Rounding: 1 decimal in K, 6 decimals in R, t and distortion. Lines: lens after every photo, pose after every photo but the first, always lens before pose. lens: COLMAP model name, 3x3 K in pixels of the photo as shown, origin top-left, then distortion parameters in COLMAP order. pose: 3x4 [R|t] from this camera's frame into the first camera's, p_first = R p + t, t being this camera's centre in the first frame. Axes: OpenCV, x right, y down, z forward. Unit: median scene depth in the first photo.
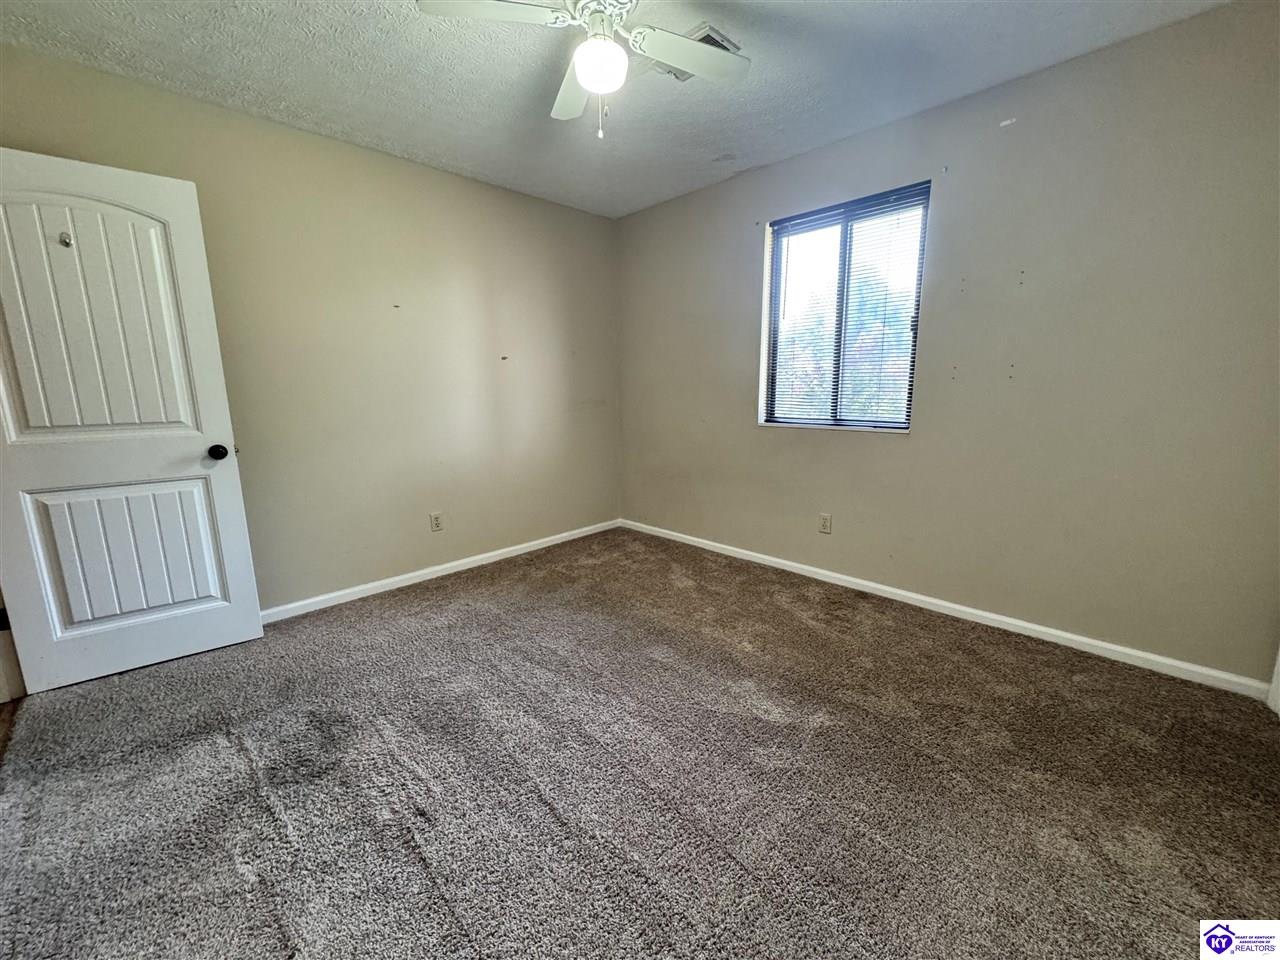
lens RADIAL K [[511.4, 0, 641.5], [0, 511.4, 480.0], [0, 0, 1]] dist [0.000444, 0.000219]
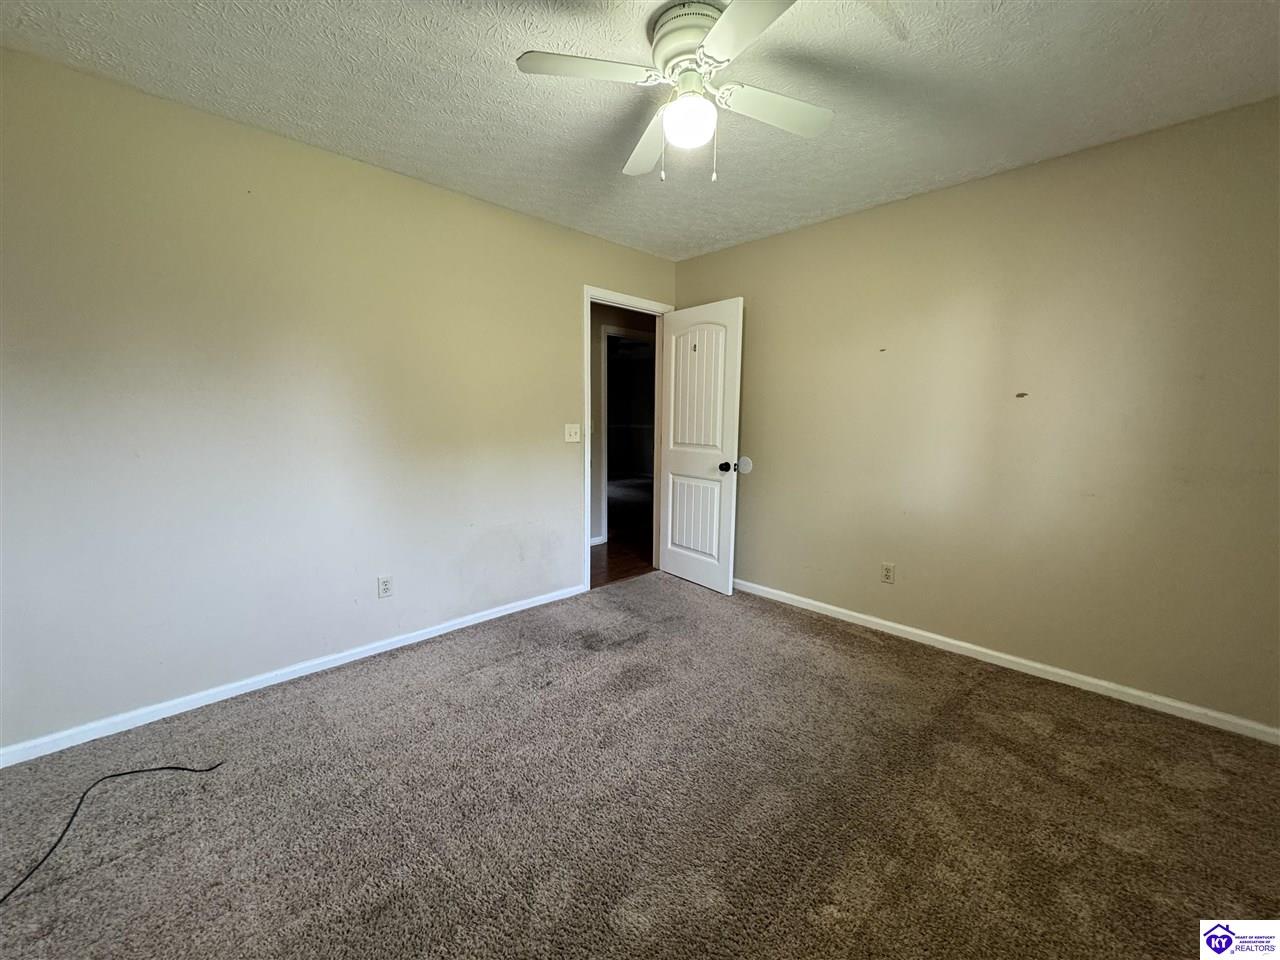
lens RADIAL K [[511.4, 0, 641.5], [0, 511.4, 480.0], [0, 0, 1]] dist [0.000444, 0.000219]
pose [[-0.006182, 0.134535, -0.990890, 0.642921], [-0.191546, 0.972401, 0.133219, -0.155578], [0.981464, 0.190624, 0.019758, 0.652222]]
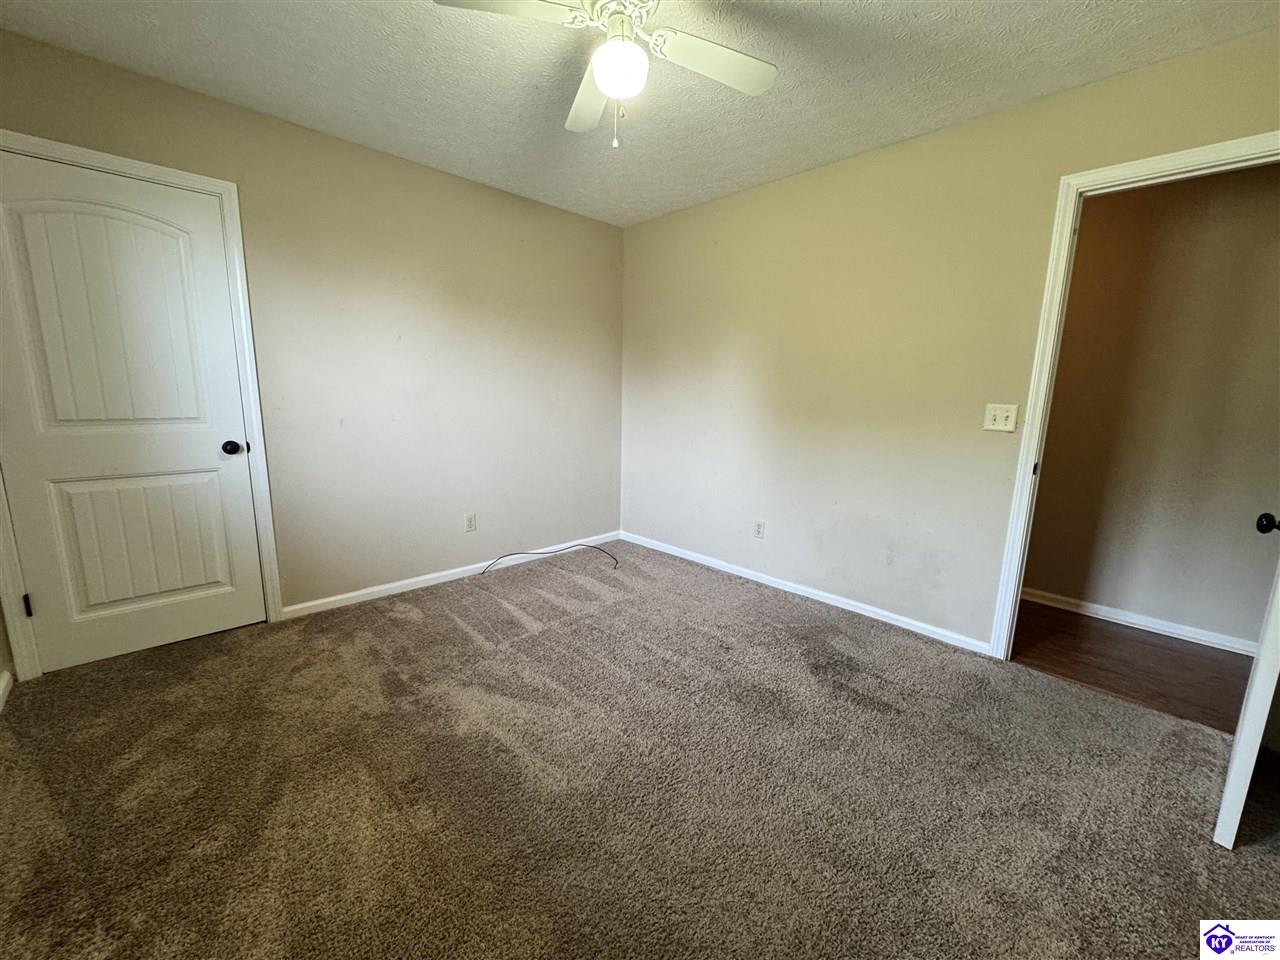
lens RADIAL K [[511.4, 0, 641.5], [0, 511.4, 480.0], [0, 0, 1]] dist [0.000444, 0.000219]
pose [[-0.999909, -0.011108, 0.007679, -0.088037], [-0.007725, 0.936929, 0.349434, -0.270825], [-0.011076, 0.349343, -0.936929, 1.381677]]
